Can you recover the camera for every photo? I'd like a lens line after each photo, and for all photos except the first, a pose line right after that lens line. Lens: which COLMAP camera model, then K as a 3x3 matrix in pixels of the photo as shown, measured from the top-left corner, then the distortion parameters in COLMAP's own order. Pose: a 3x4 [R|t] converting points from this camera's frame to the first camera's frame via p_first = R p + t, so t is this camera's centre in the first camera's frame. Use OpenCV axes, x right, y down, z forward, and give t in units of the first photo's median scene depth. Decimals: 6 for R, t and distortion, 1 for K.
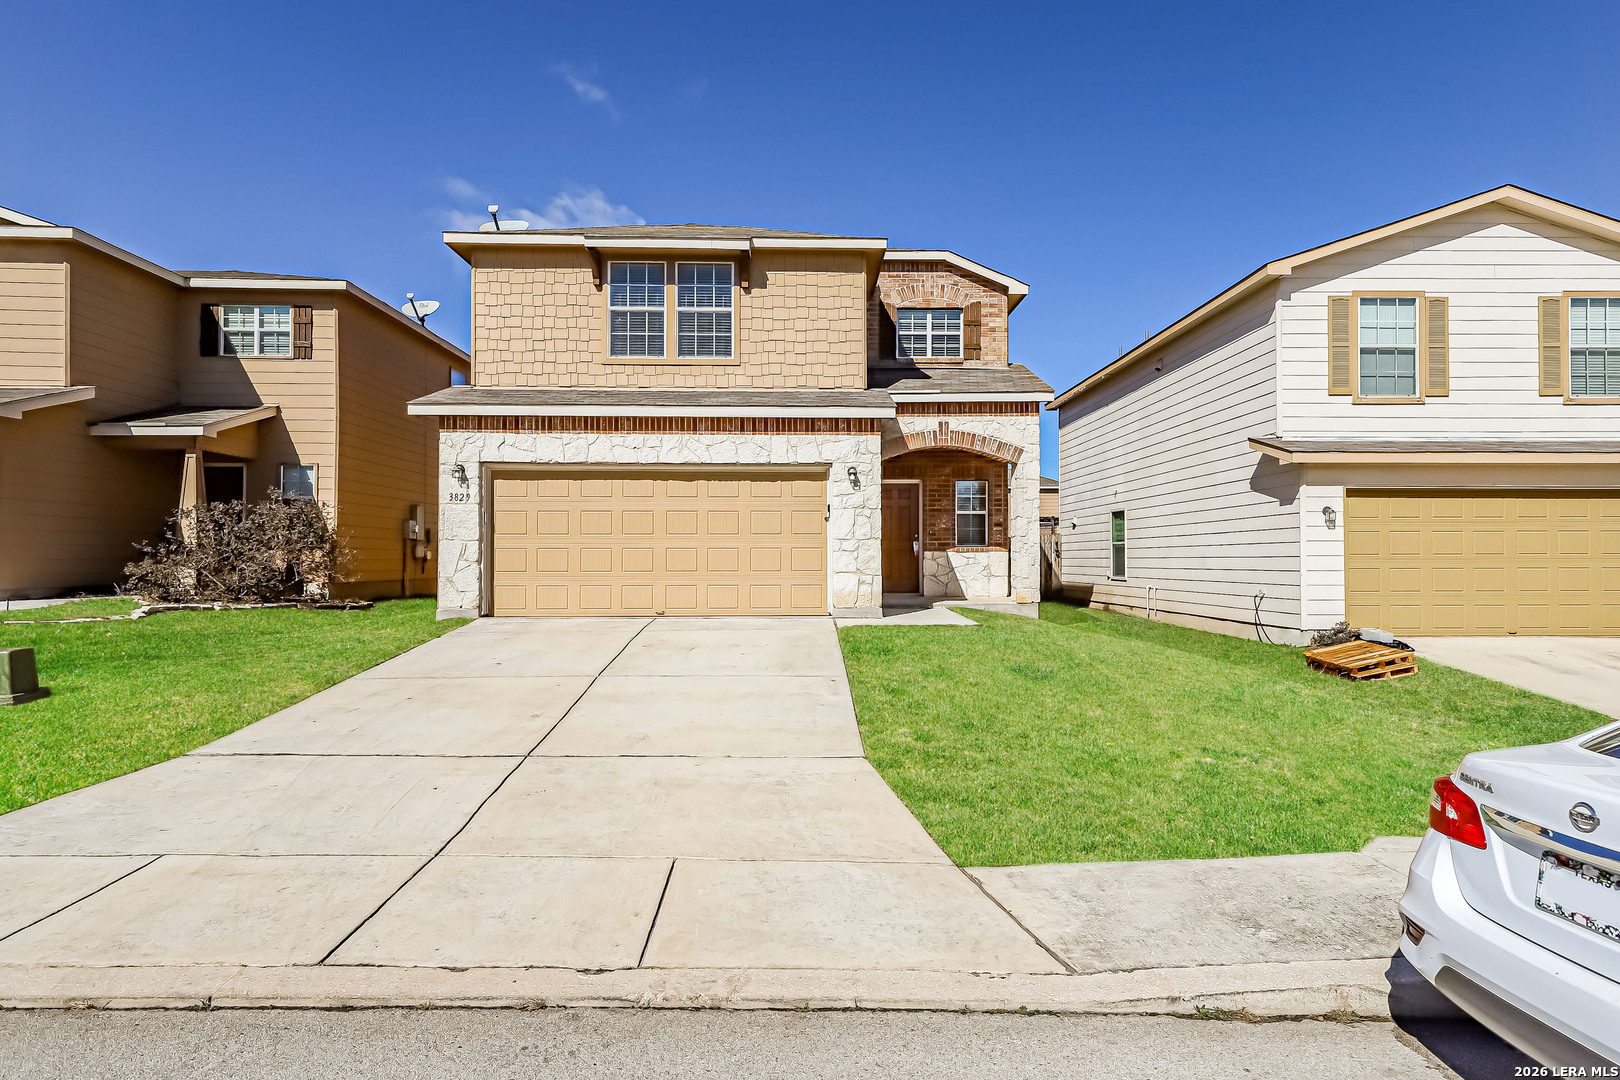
lens RADIAL K [[943.2, 0, 810.4], [0, 943.2, 541.7], [0, 0, 1]] dist [0.019212, 0.003200]
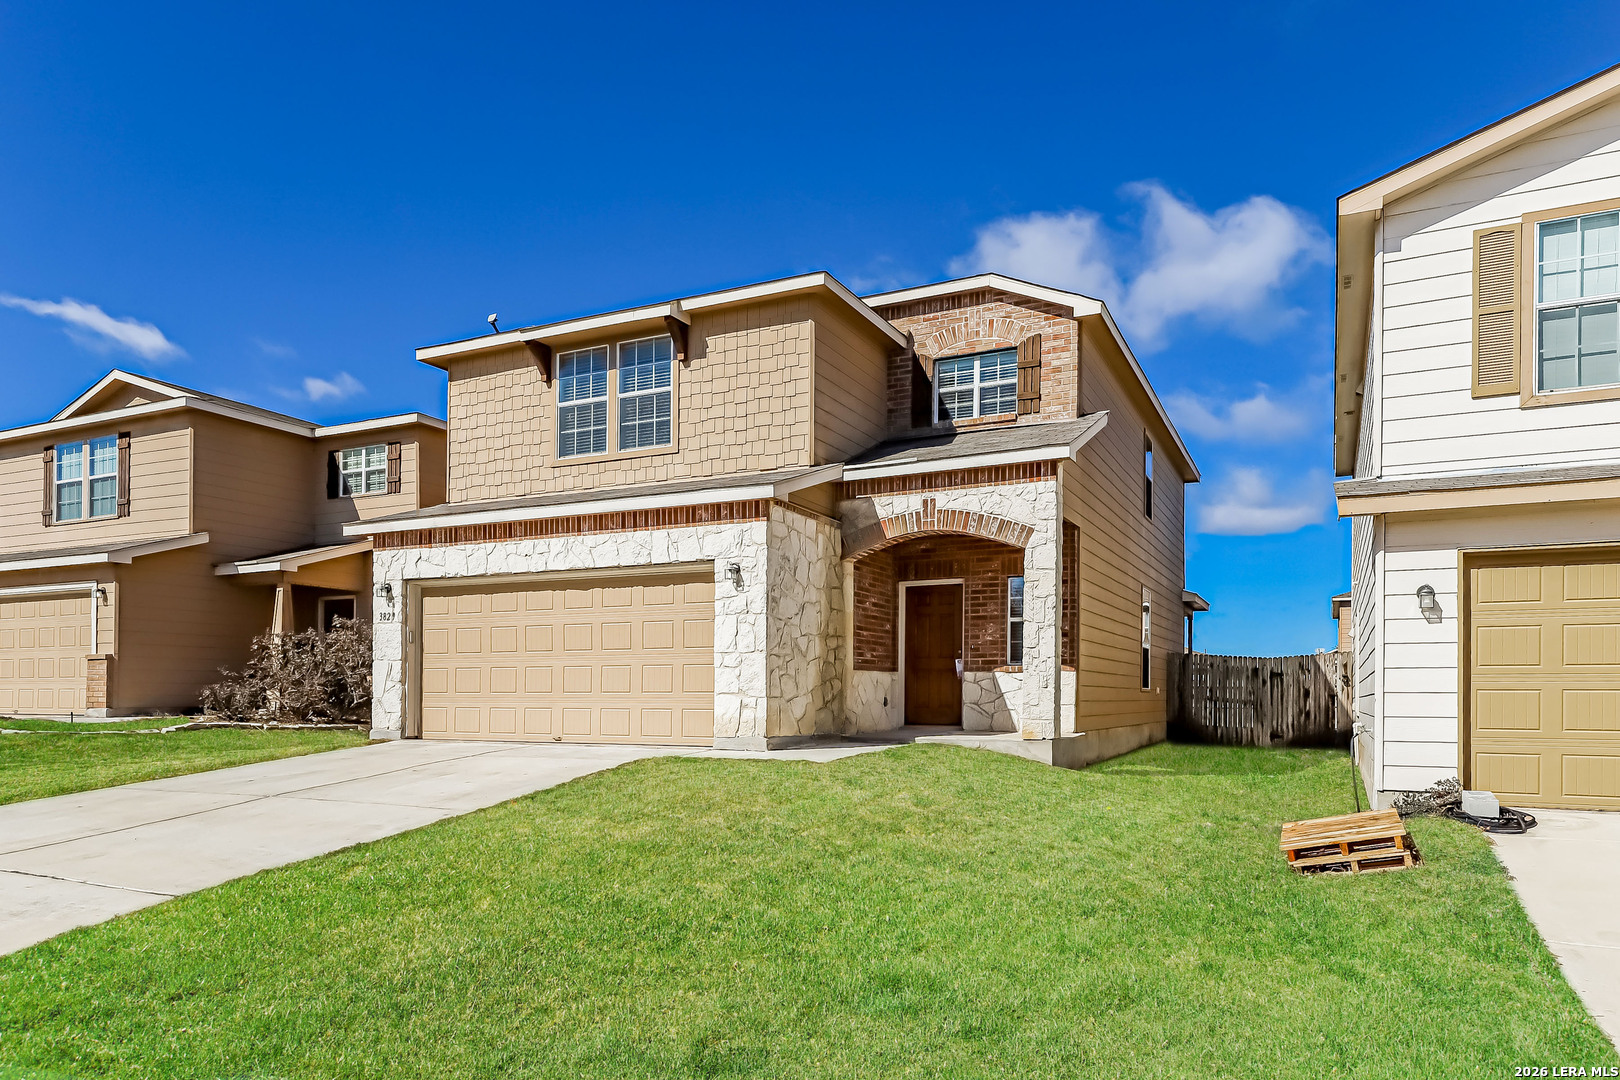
lens RADIAL K [[1039.1, 0, 814.8], [0, 1039.1, 697.9], [0, 0, 1]] dist [-0.000277, -0.001600]
pose [[0.883827, 0.003534, -0.467801, 0.474487], [0.004709, 0.999854, 0.016450, 0.019753], [0.467790, -0.016742, 0.883681, 0.225164]]
